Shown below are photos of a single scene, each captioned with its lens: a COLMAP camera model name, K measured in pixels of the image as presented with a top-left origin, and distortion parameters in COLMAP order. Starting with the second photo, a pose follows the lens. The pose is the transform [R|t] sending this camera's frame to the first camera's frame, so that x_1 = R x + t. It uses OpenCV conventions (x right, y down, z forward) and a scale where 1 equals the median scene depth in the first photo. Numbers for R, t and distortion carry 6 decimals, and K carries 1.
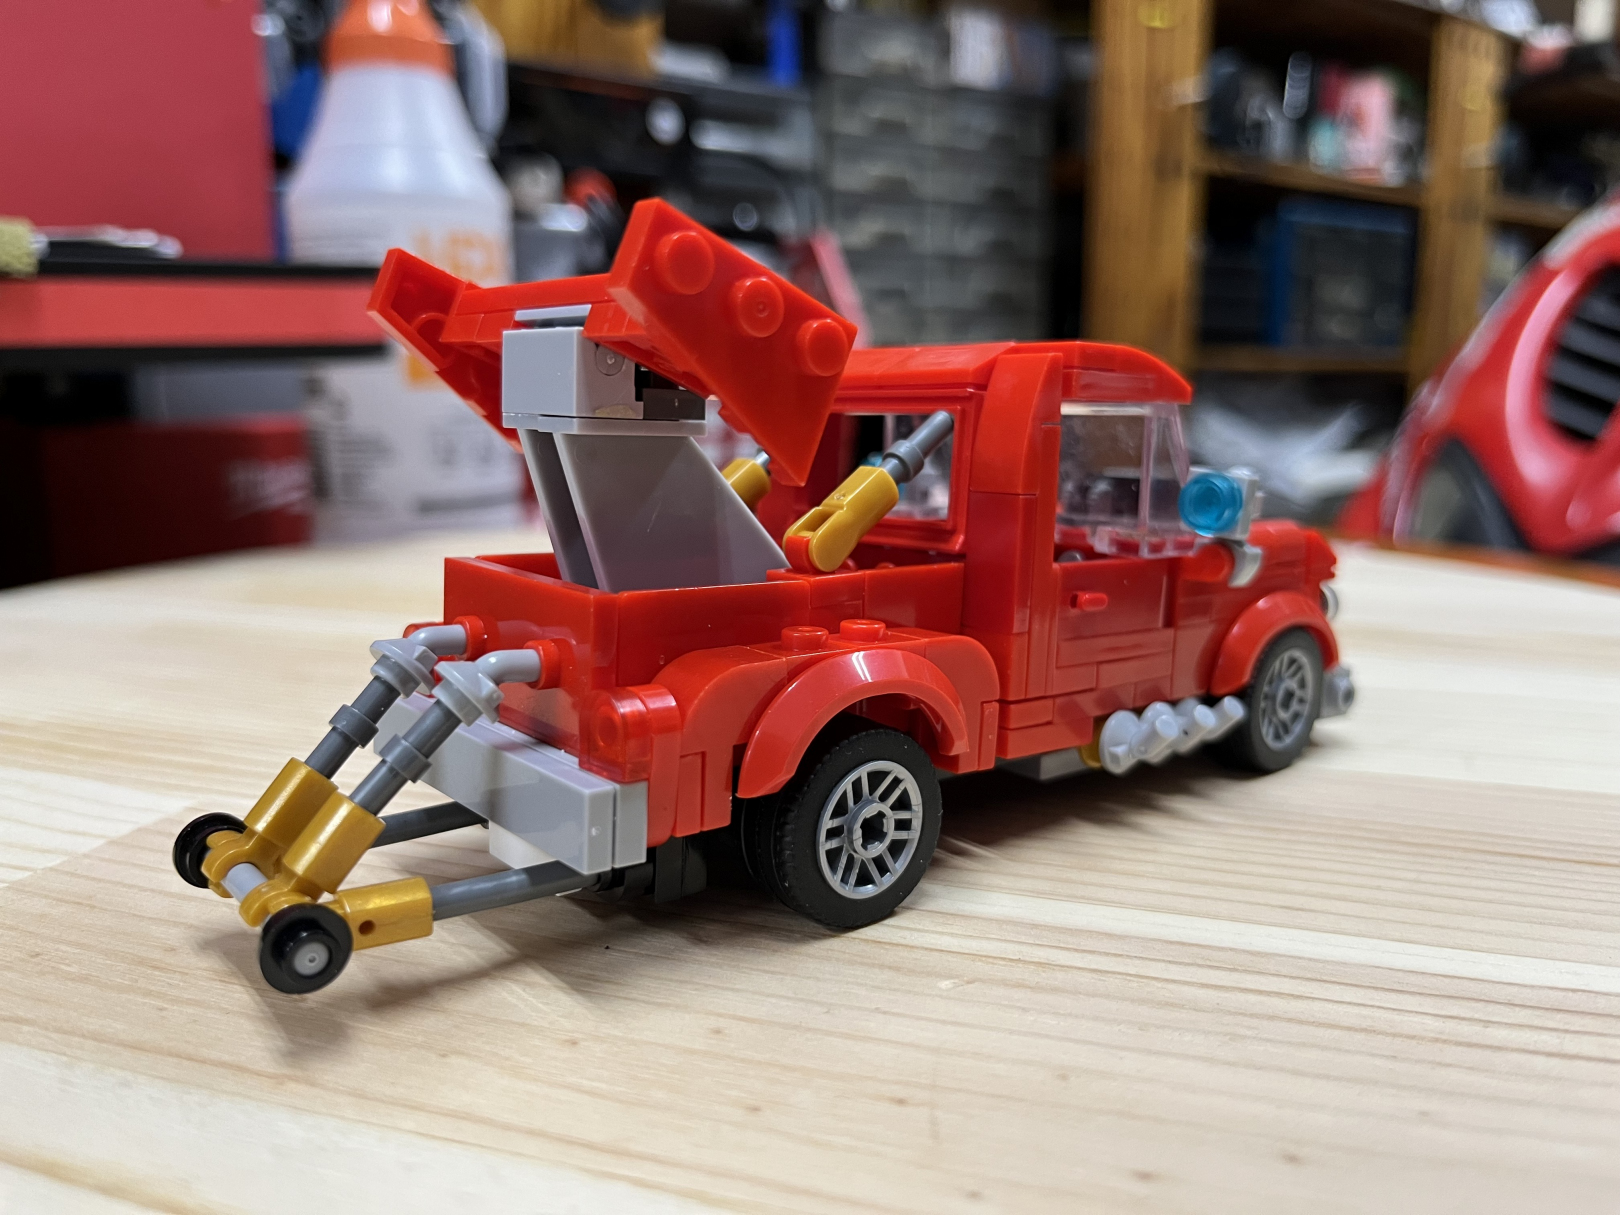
lens RADIAL K [[1282.8, 0, 803.6], [0, 1282.8, 628.2], [0, 0, 1]] dist [-0.016732, -0.048549]
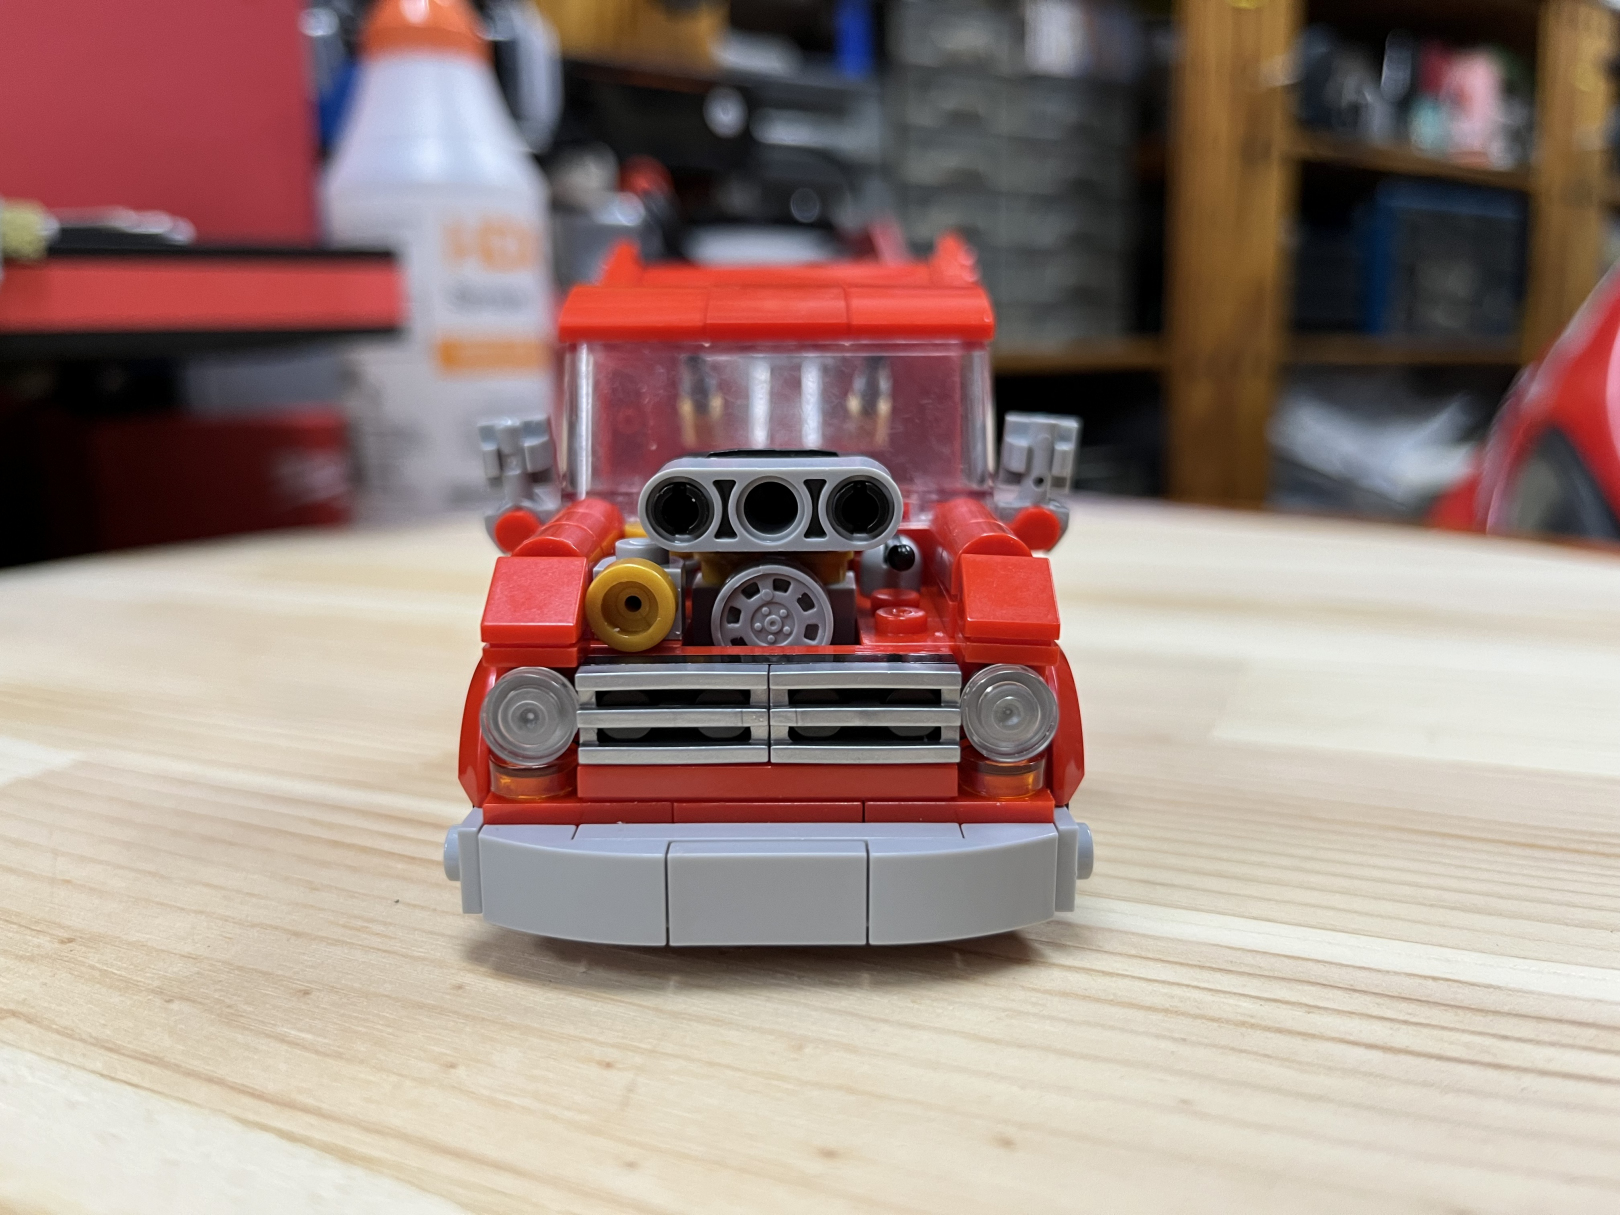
lens RADIAL K [[1282.8, 0, 804.1], [0, 1282.8, 620.1], [0, 0, 1]] dist [-0.016732, -0.048549]
pose [[0.995949, 0.005824, -0.089726, 0.078767], [-0.006856, 0.999914, -0.011196, 0.016837], [0.089653, 0.011766, 0.995904, 0.027640]]
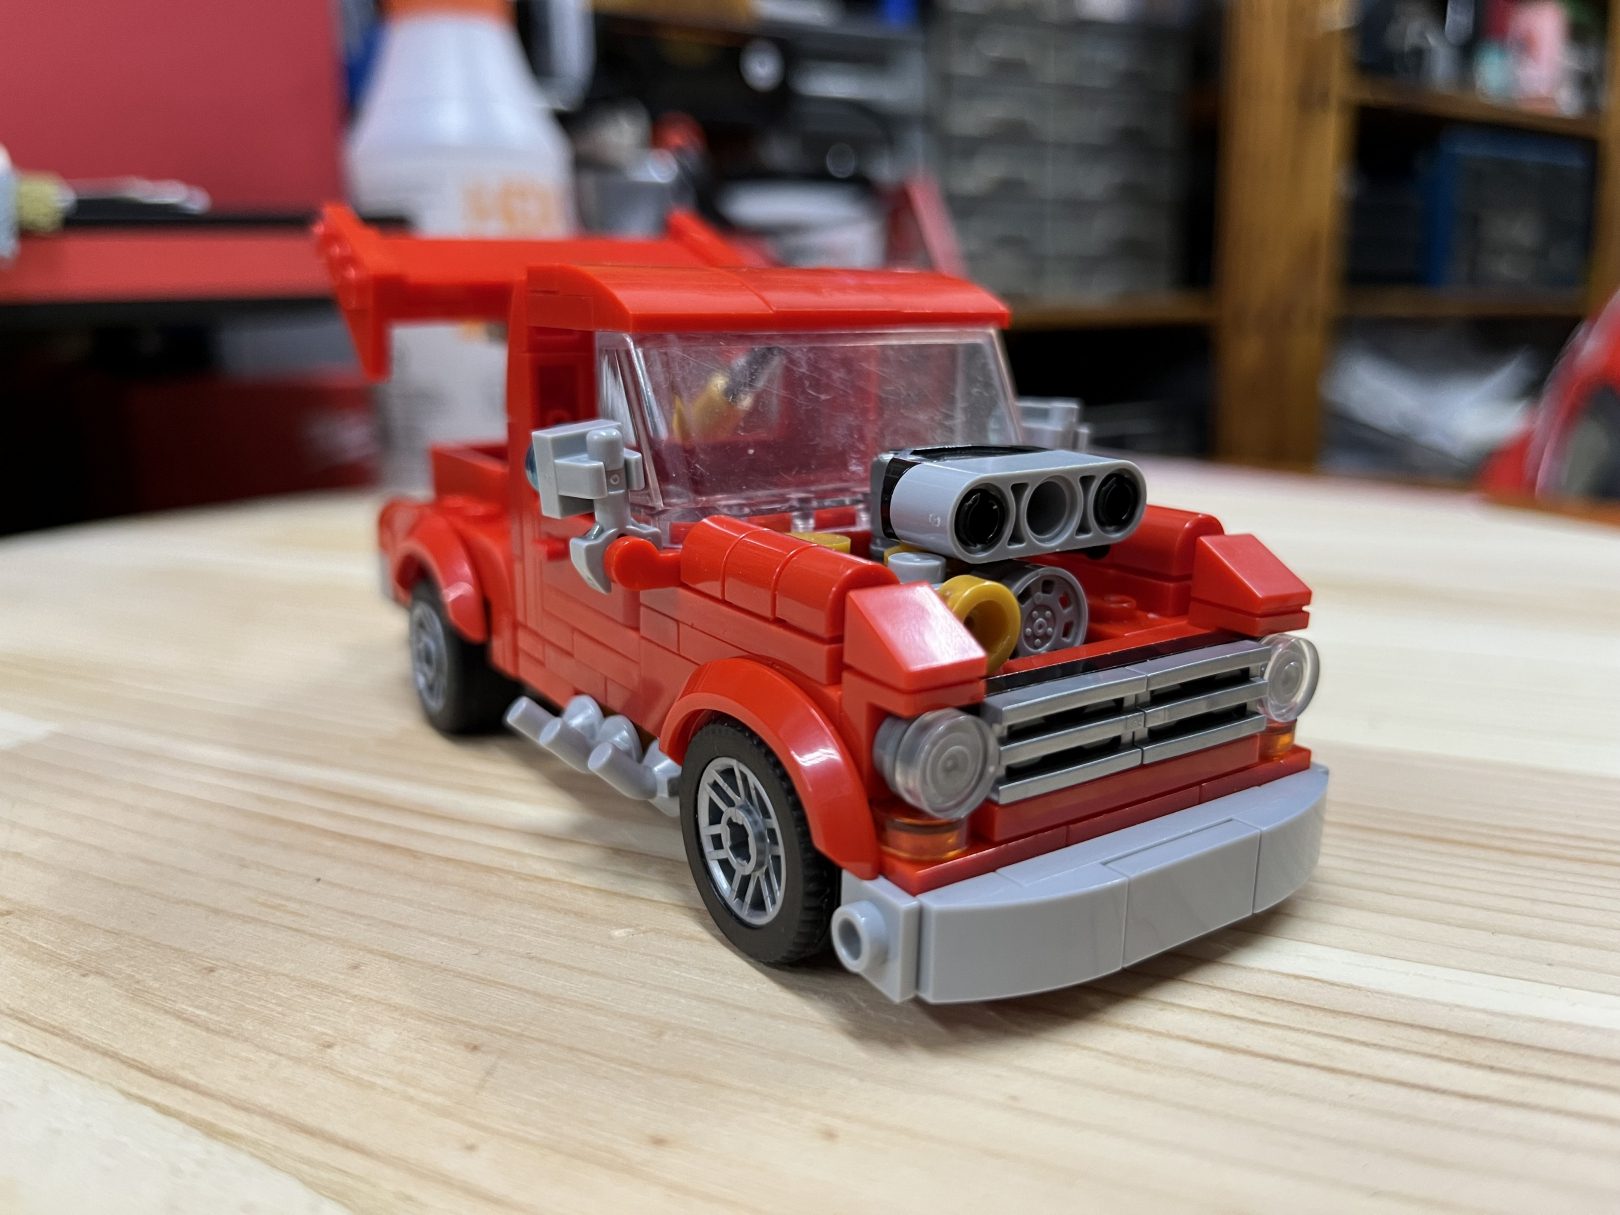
lens RADIAL K [[1282.8, 0, 818.6], [0, 1282.8, 621.8], [0, 0, 1]] dist [-0.016732, -0.048549]
pose [[0.991661, 0.014601, -0.128043, 0.119459], [-0.011047, 0.999535, 0.028422, 0.006381], [0.128398, -0.026771, 0.991361, 0.026936]]
